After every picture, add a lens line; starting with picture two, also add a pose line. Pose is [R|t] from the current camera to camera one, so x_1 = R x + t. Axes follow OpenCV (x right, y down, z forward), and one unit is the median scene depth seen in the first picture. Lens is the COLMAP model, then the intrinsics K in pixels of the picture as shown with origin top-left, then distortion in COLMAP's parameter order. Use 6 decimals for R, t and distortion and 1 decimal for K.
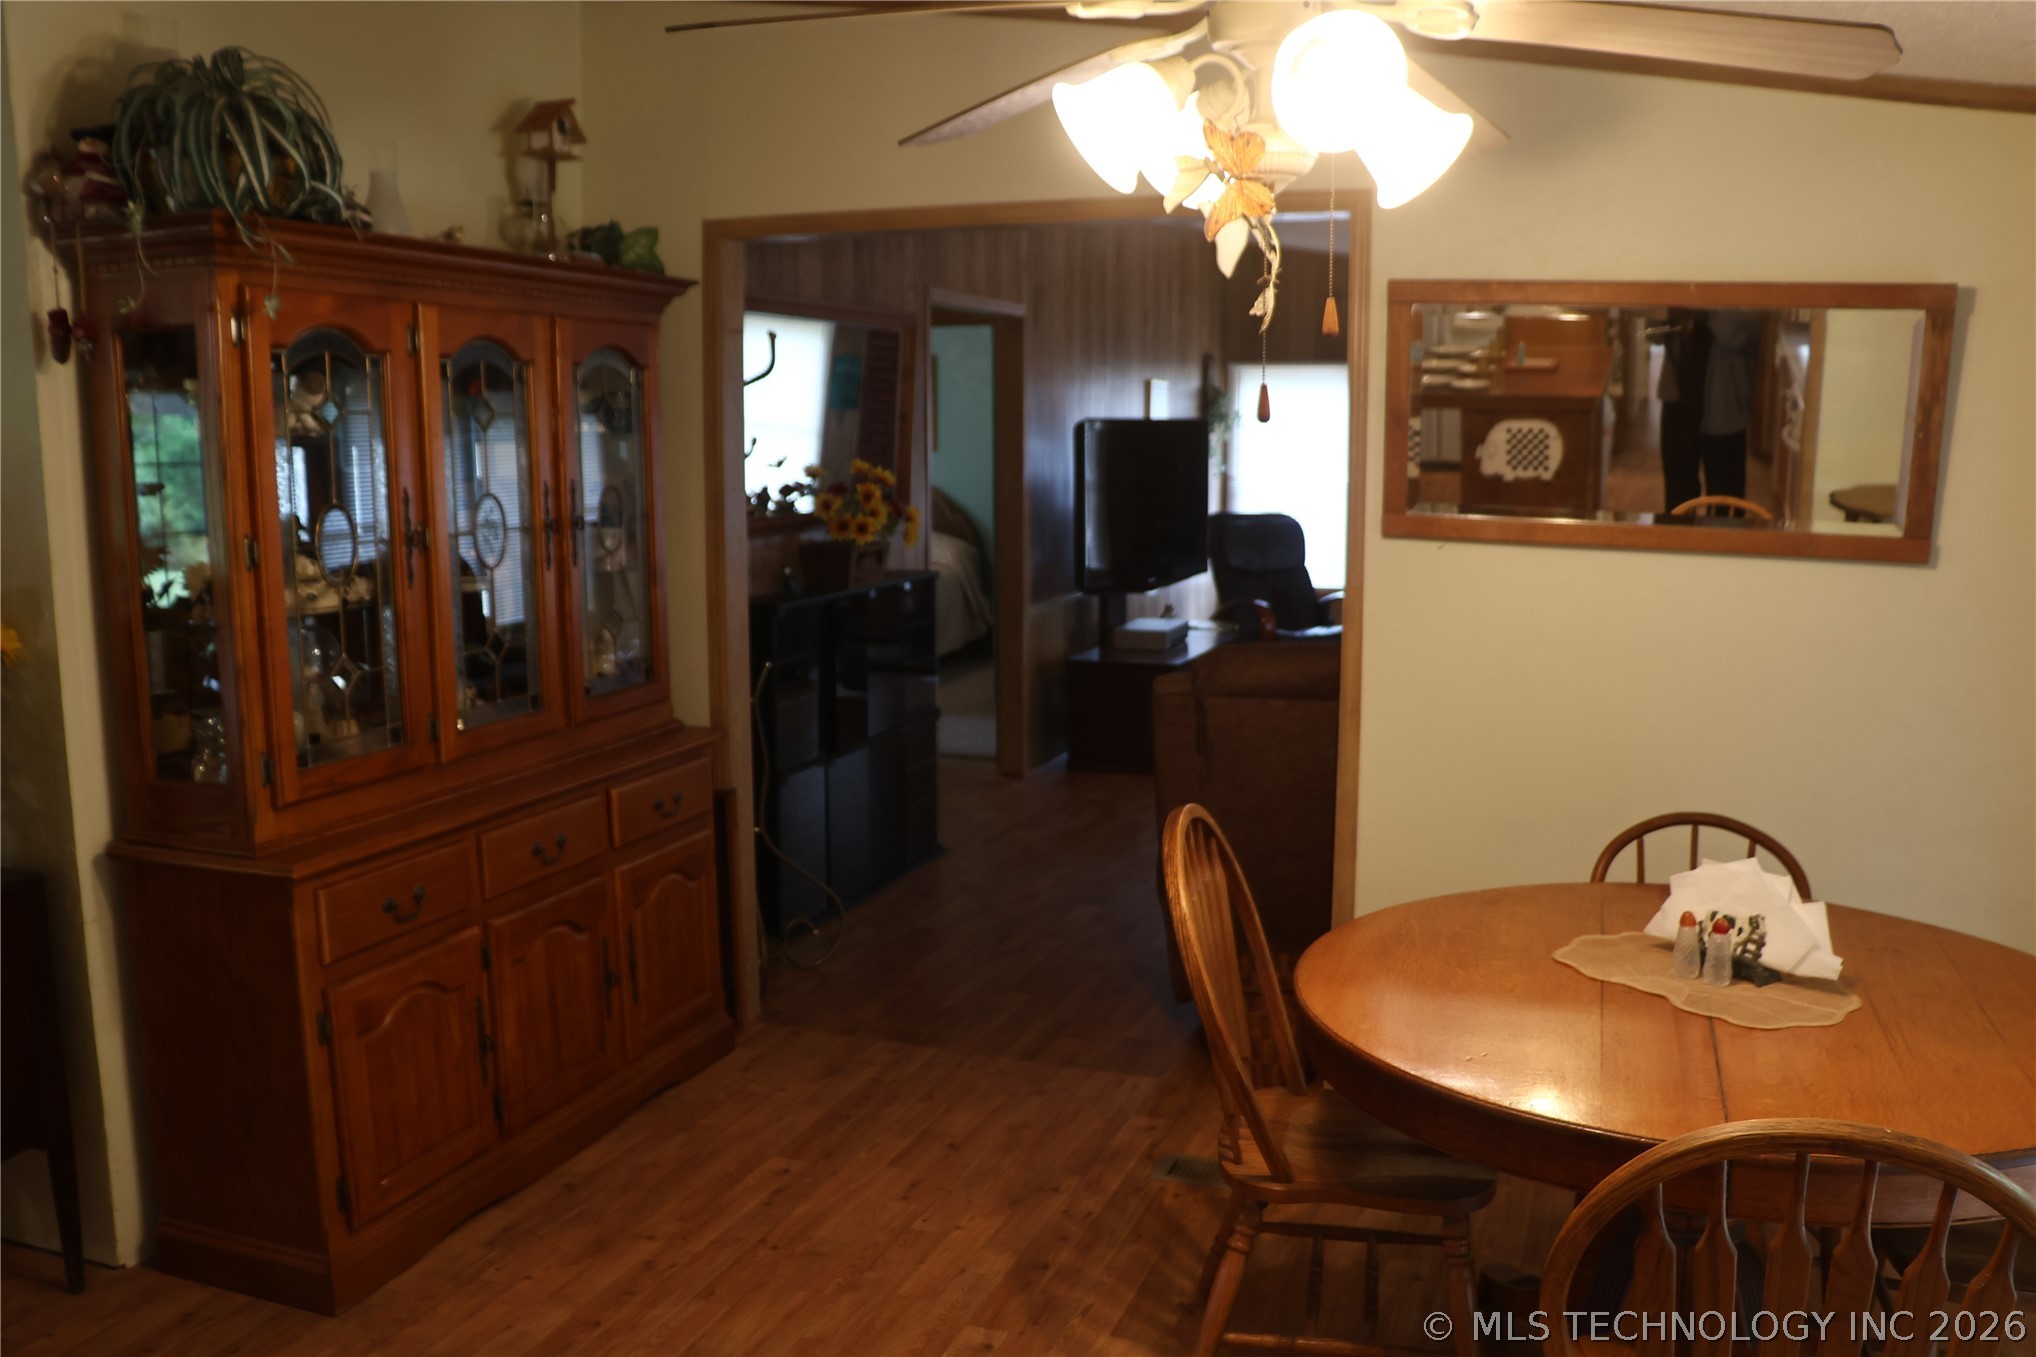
lens RADIAL K [[1688.4, 0, 1005.7], [0, 1688.4, 698.8], [0, 0, 1]] dist [-0.184991, 0.156749]
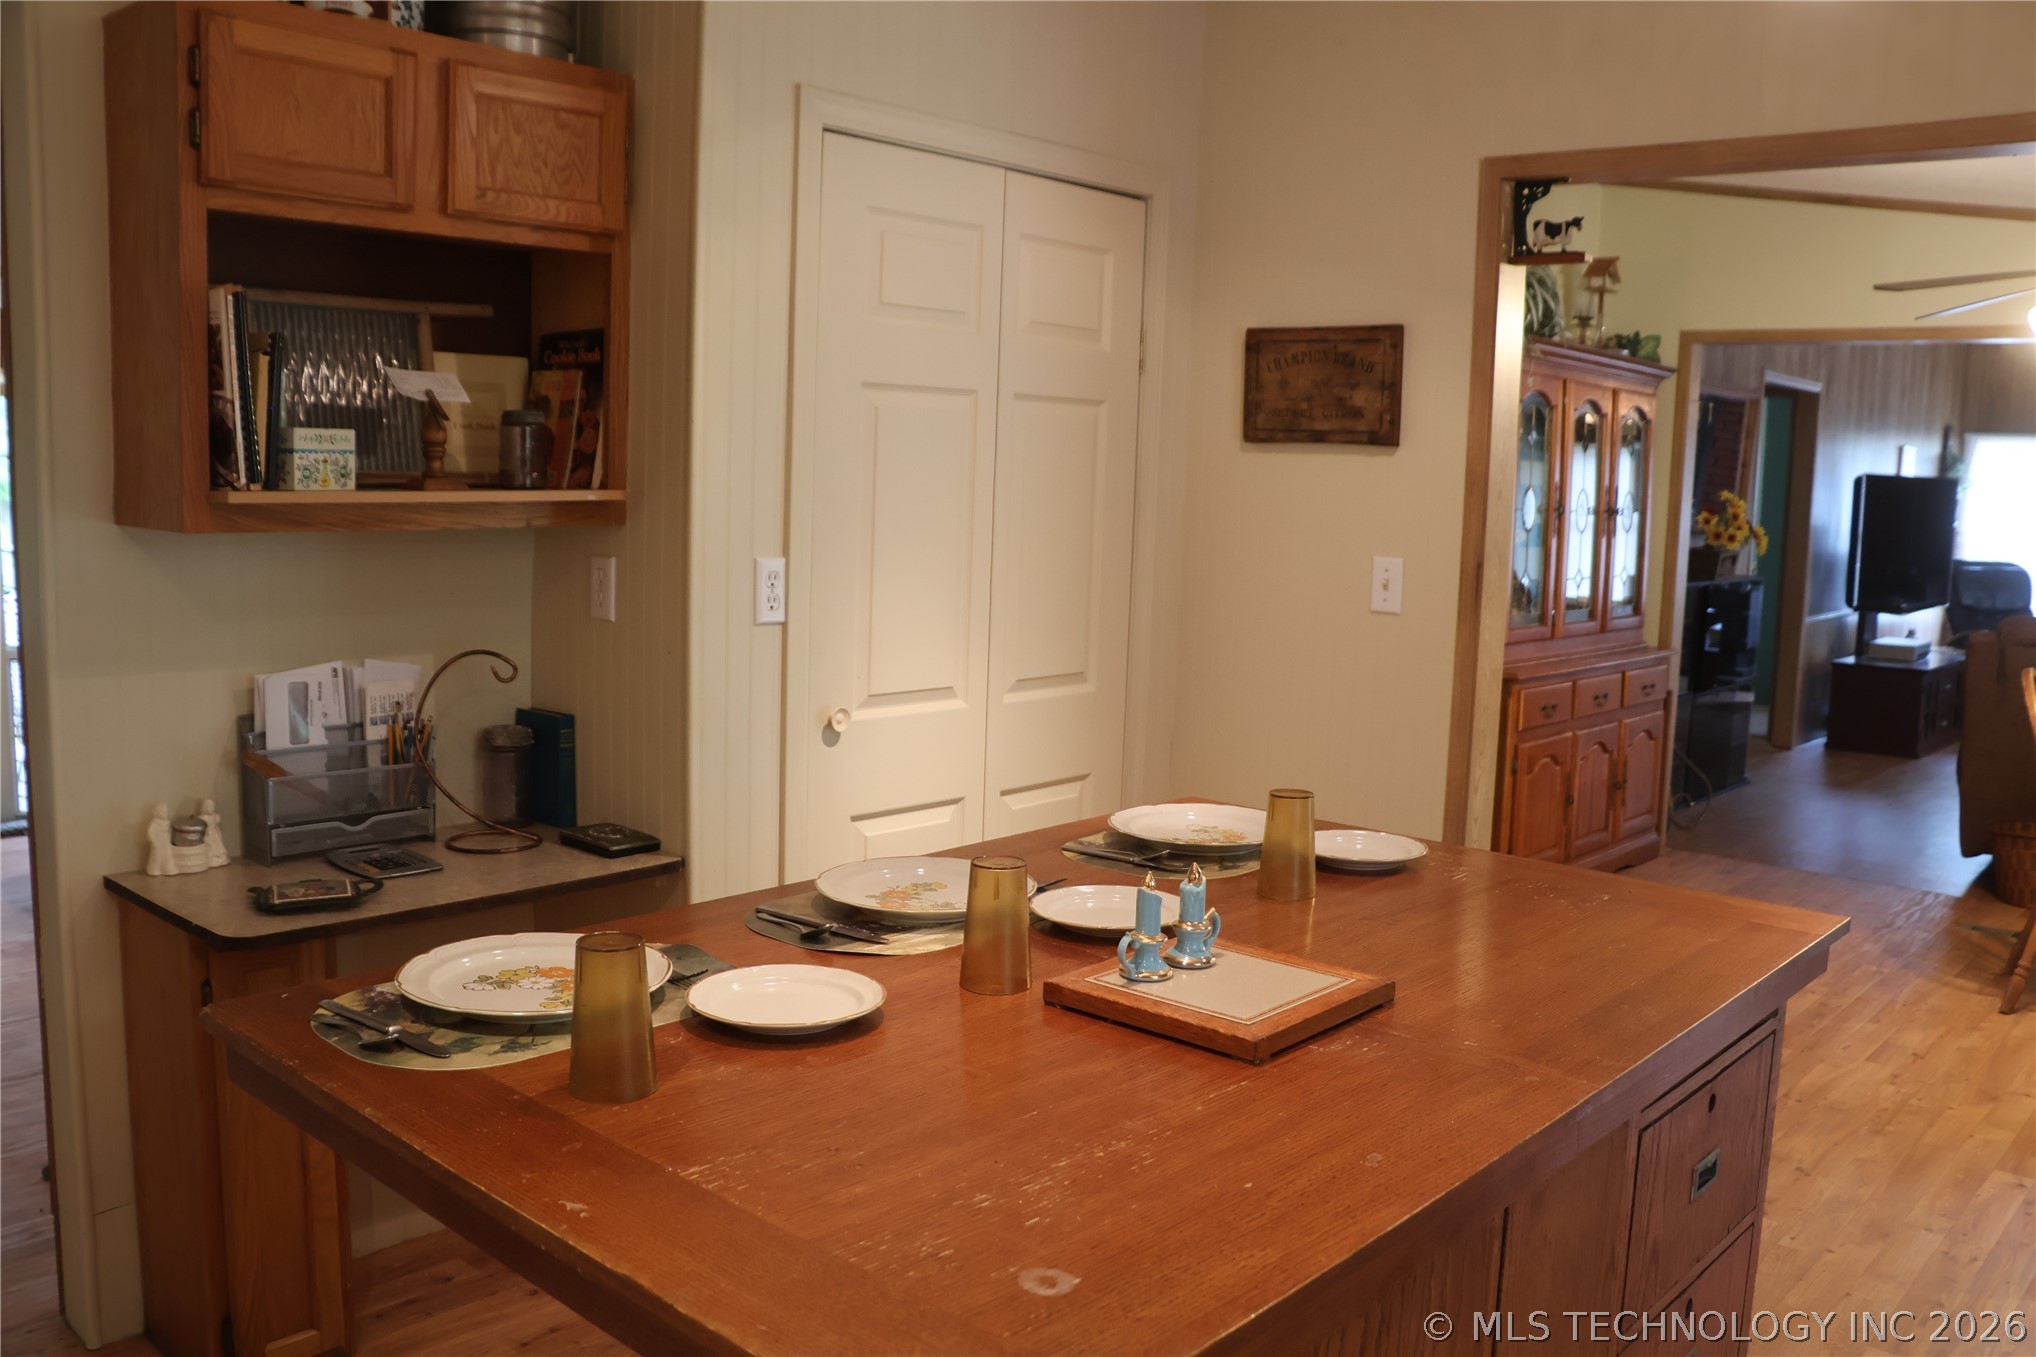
lens RADIAL K [[1688.4, 0, 1017.7], [0, 1688.4, 683.1], [0, 0, 1]] dist [-0.184991, 0.156749]
pose [[0.934724, 0.073055, -0.347785, -0.118041], [-0.086660, 0.995956, -0.023702, 0.080746], [0.344647, 0.052294, 0.937275, -0.386380]]
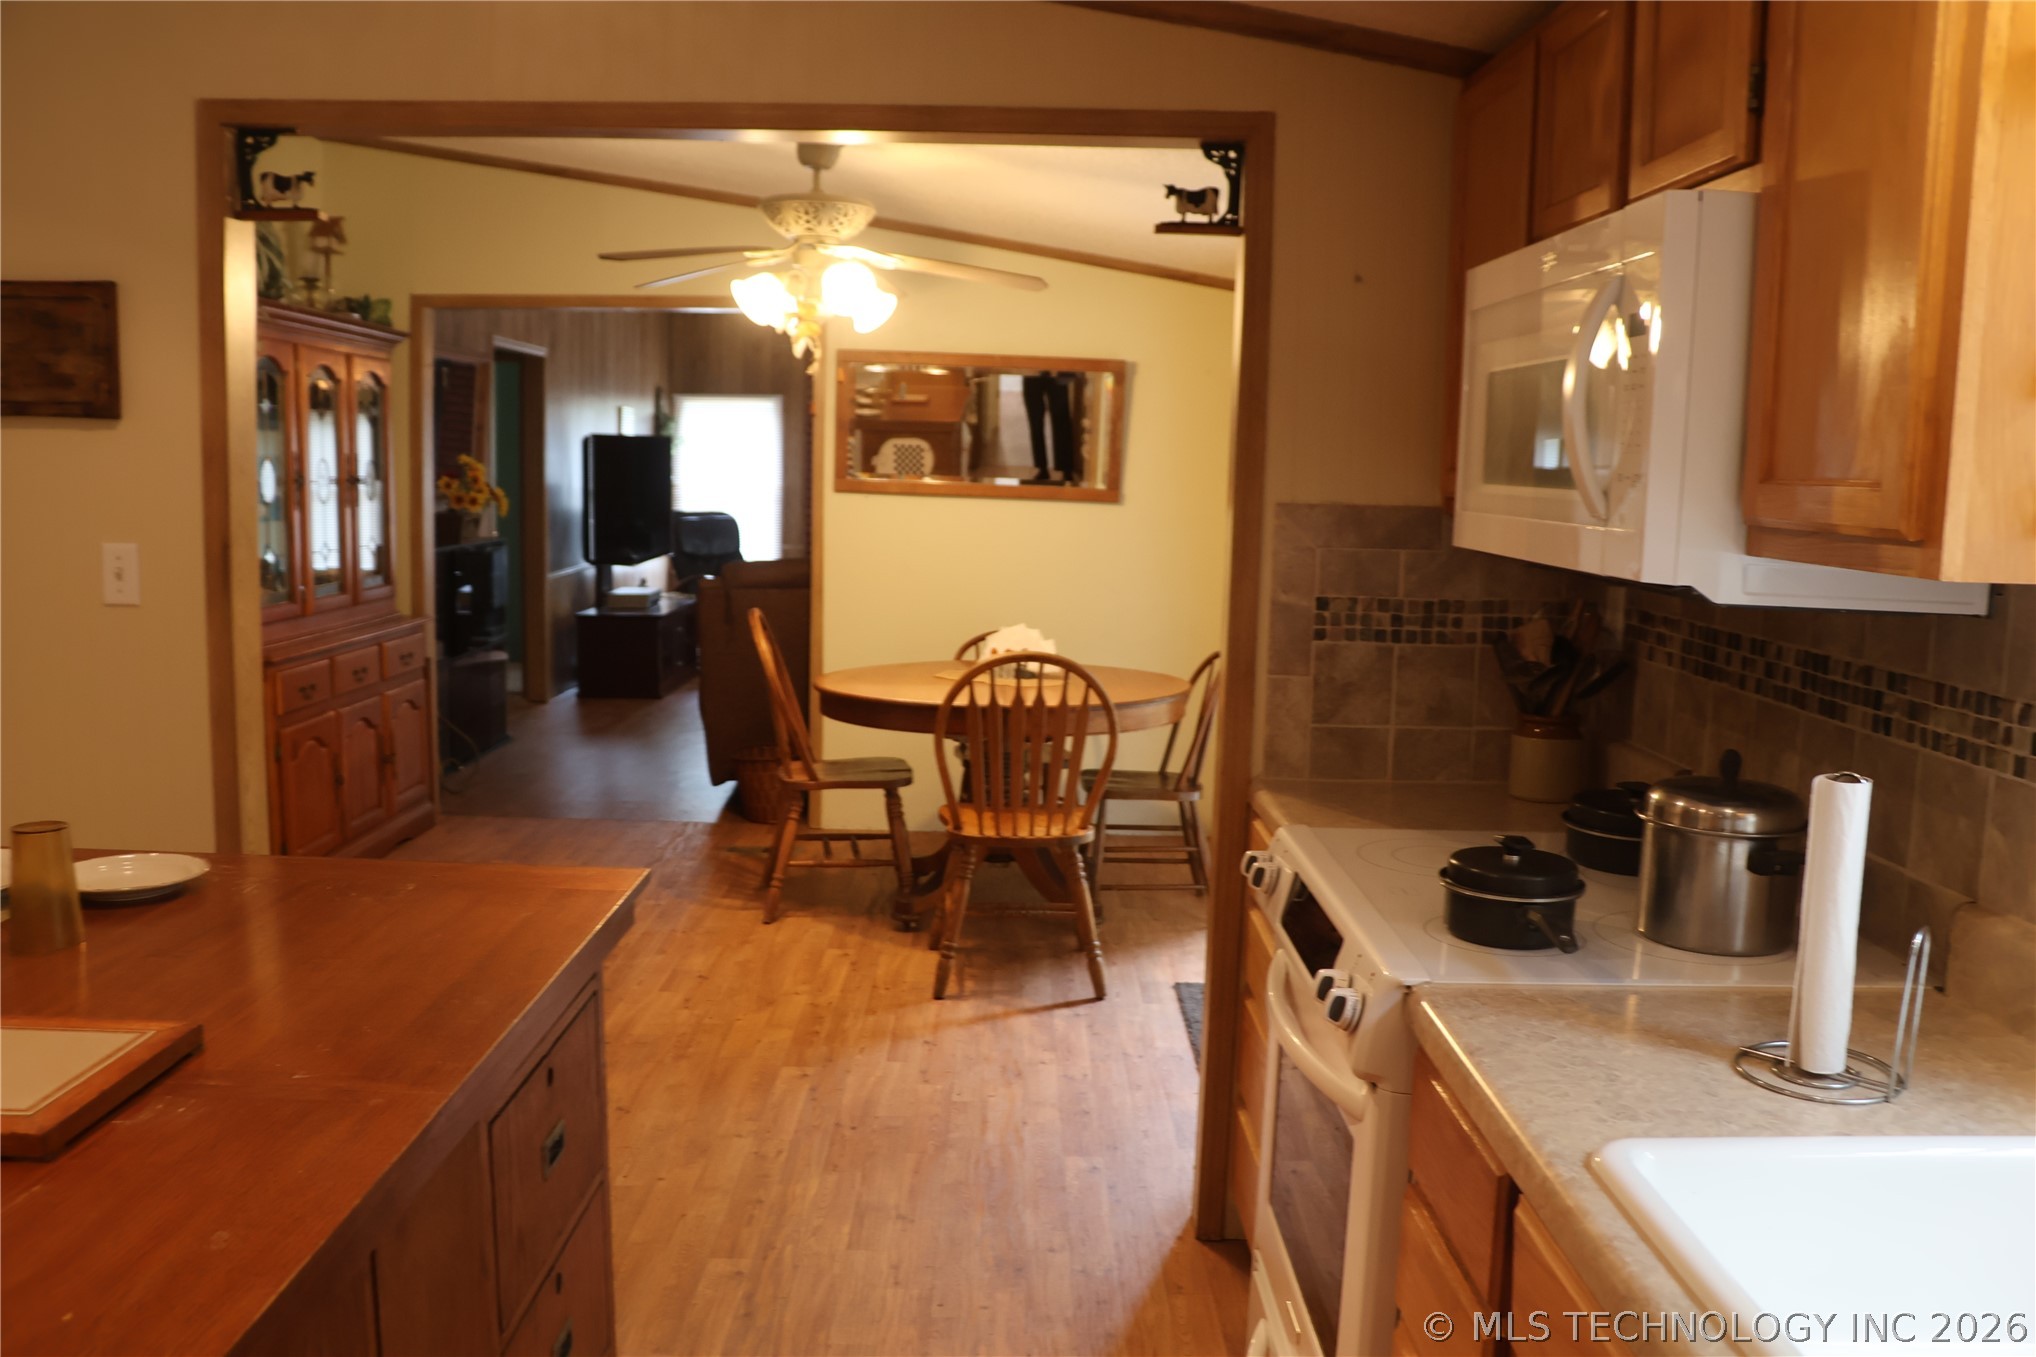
lens RADIAL K [[1688.4, 0, 1026.0], [0, 1688.4, 697.2], [0, 0, 1]] dist [-0.184991, 0.156749]
pose [[0.930199, -0.026502, 0.366098, -0.124224], [0.034044, 0.999320, -0.014159, 0.077662], [-0.365474, 0.025634, 0.930468, -0.373176]]
